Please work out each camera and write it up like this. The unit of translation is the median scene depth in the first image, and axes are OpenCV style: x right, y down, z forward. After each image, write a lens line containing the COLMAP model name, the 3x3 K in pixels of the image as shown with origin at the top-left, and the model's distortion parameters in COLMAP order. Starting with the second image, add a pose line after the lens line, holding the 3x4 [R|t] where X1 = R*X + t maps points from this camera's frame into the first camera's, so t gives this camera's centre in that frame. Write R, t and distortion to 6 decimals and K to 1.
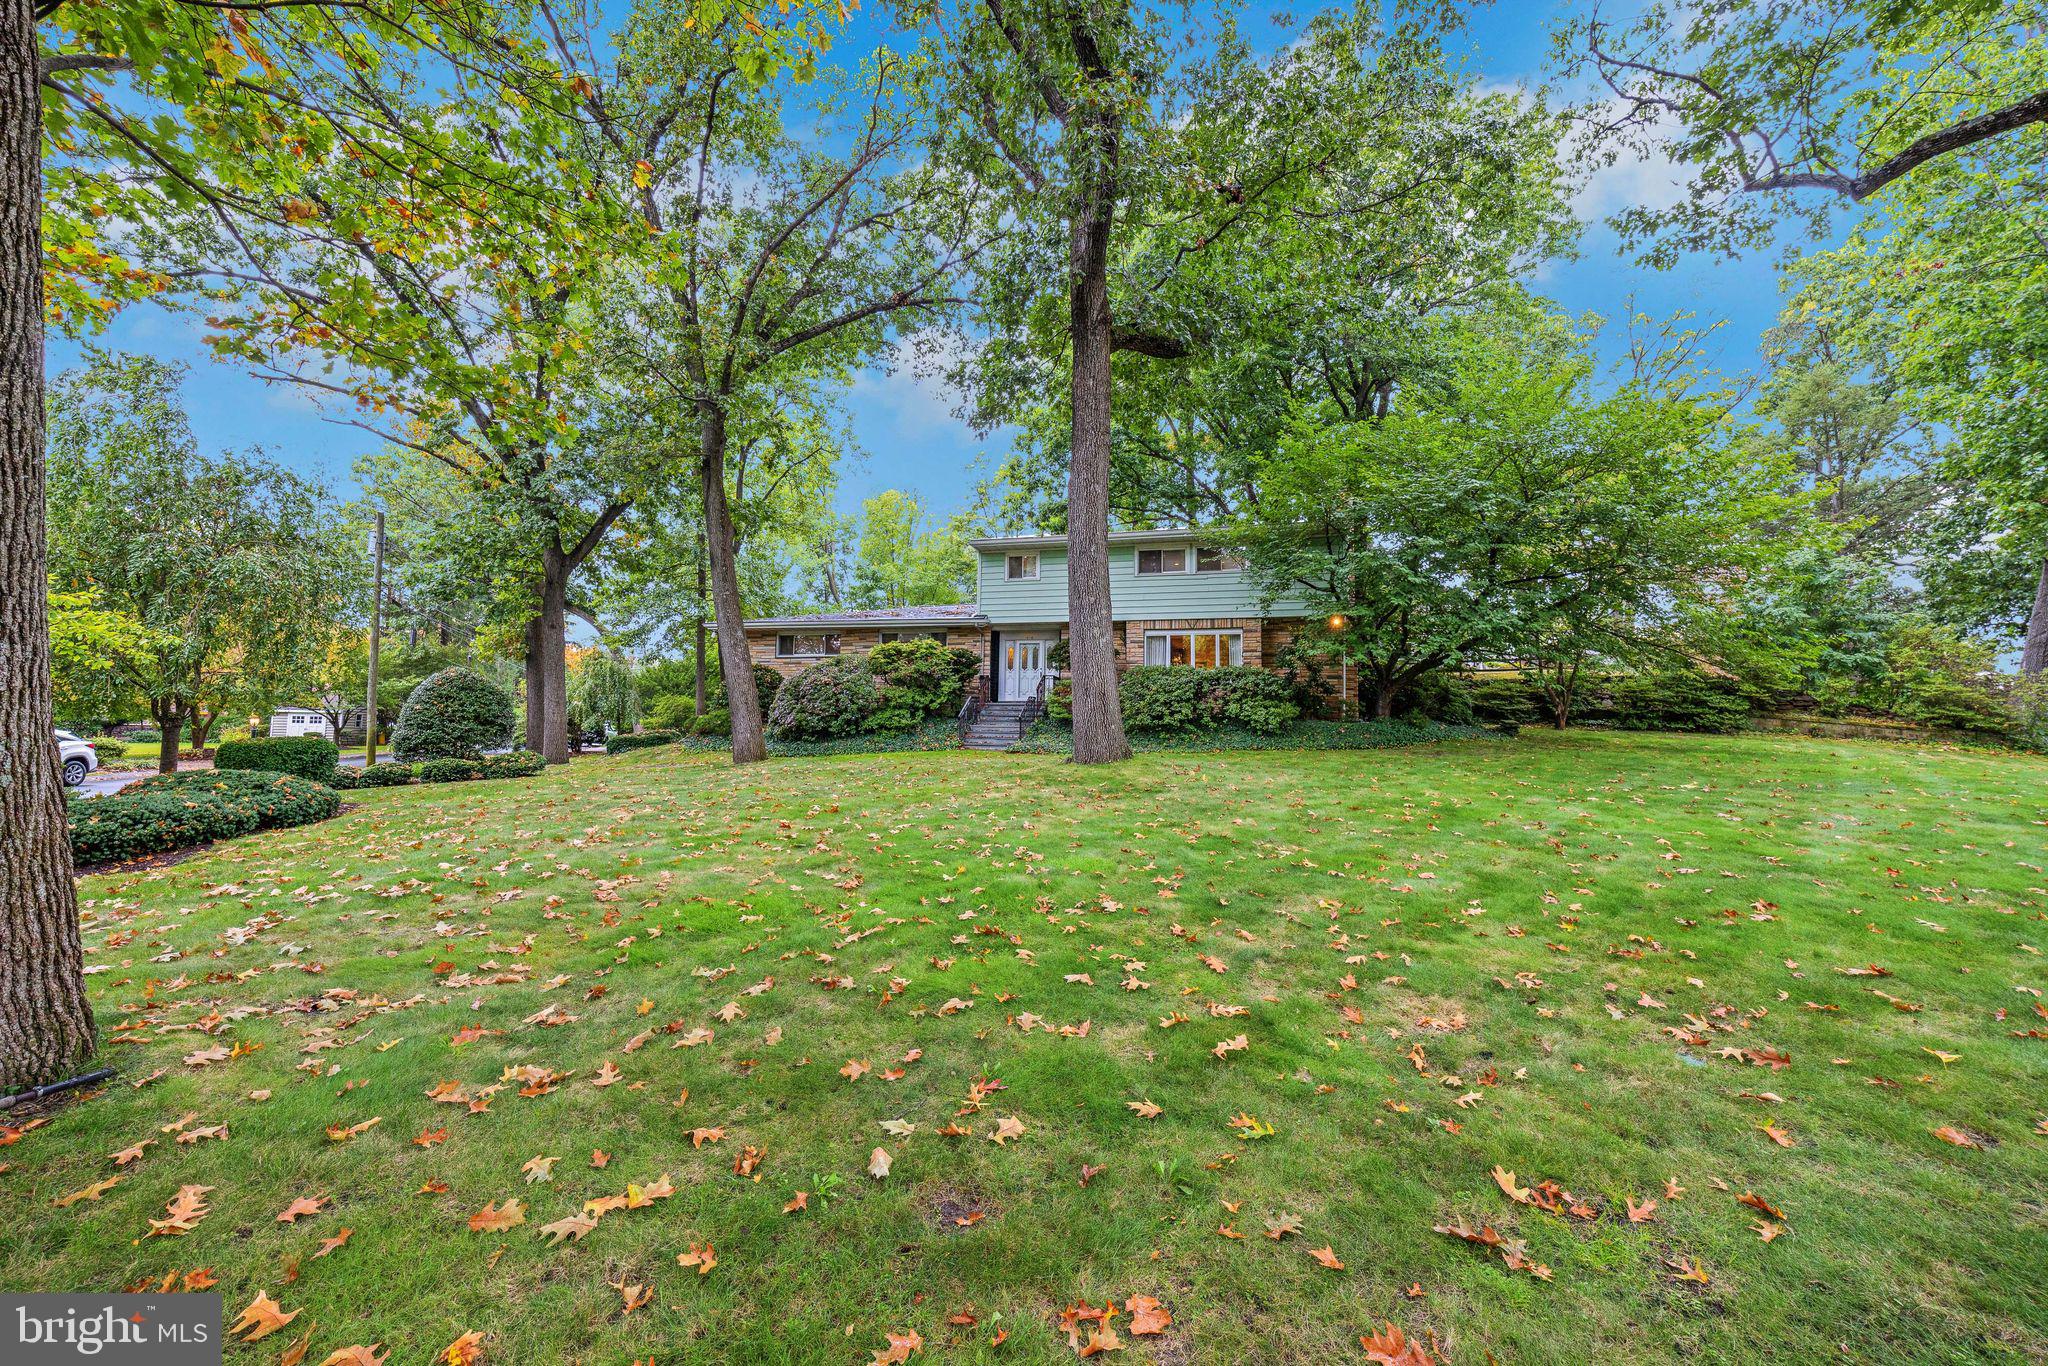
lens RADIAL K [[803.0, 0, 1032.3], [0, 803.0, 682.4], [0, 0, 1]] dist [-0.001269, -0.000349]
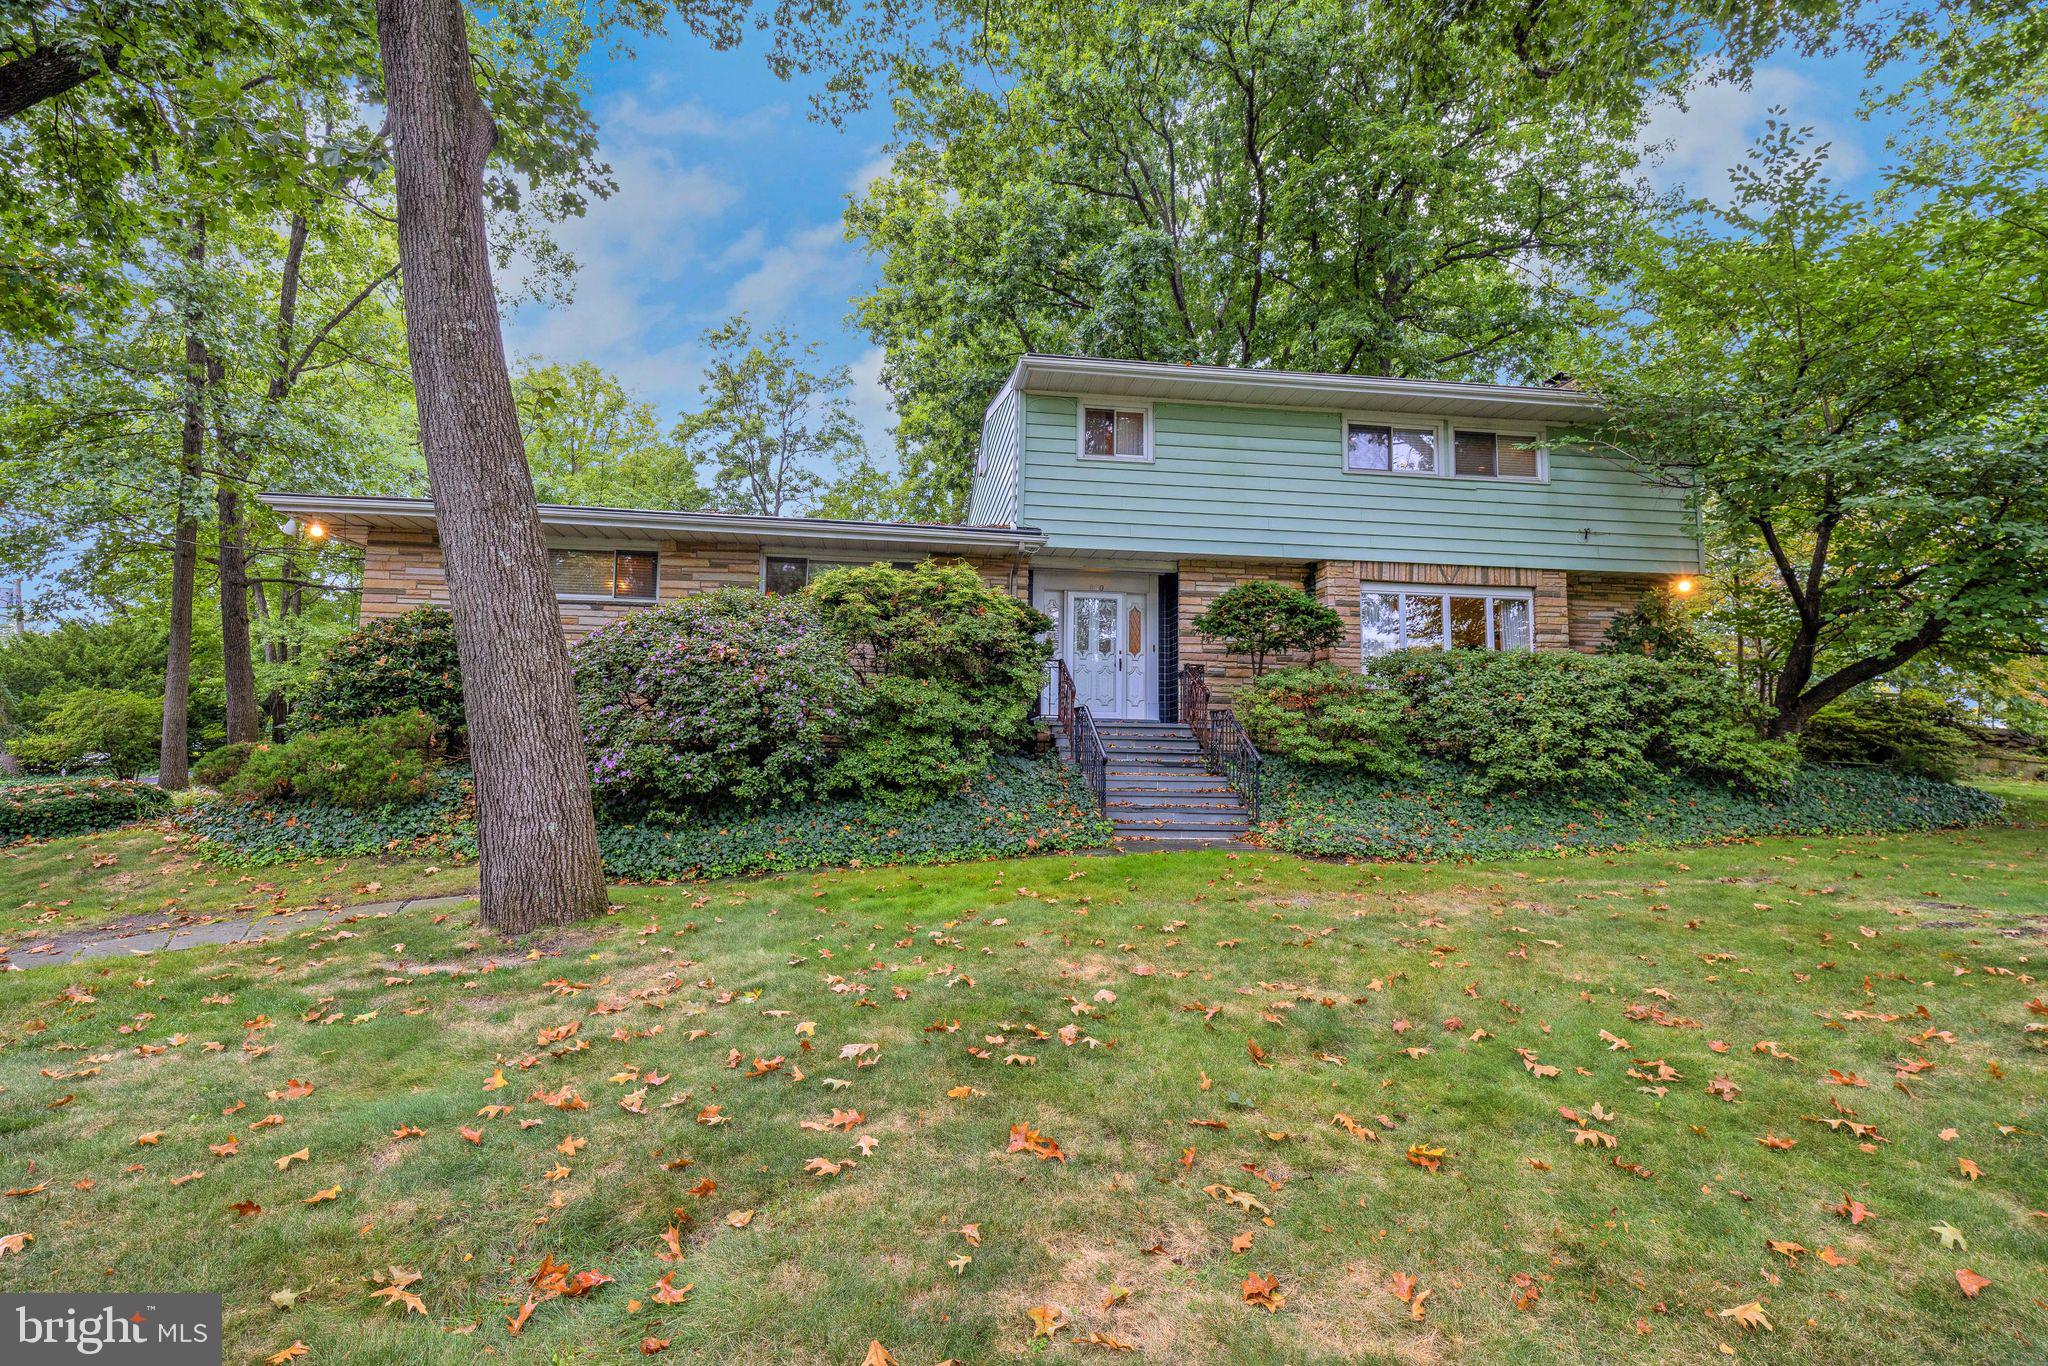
lens RADIAL K [[943.5, 0, 1012.6], [0, 943.5, 672.8], [0, 0, 1]] dist [-0.005529, -0.000432]
pose [[0.930401, 0.034767, 0.364890, -0.285958], [-0.026255, 0.999256, -0.028266, 0.014744], [-0.365601, 0.016719, 0.930622, 0.555297]]
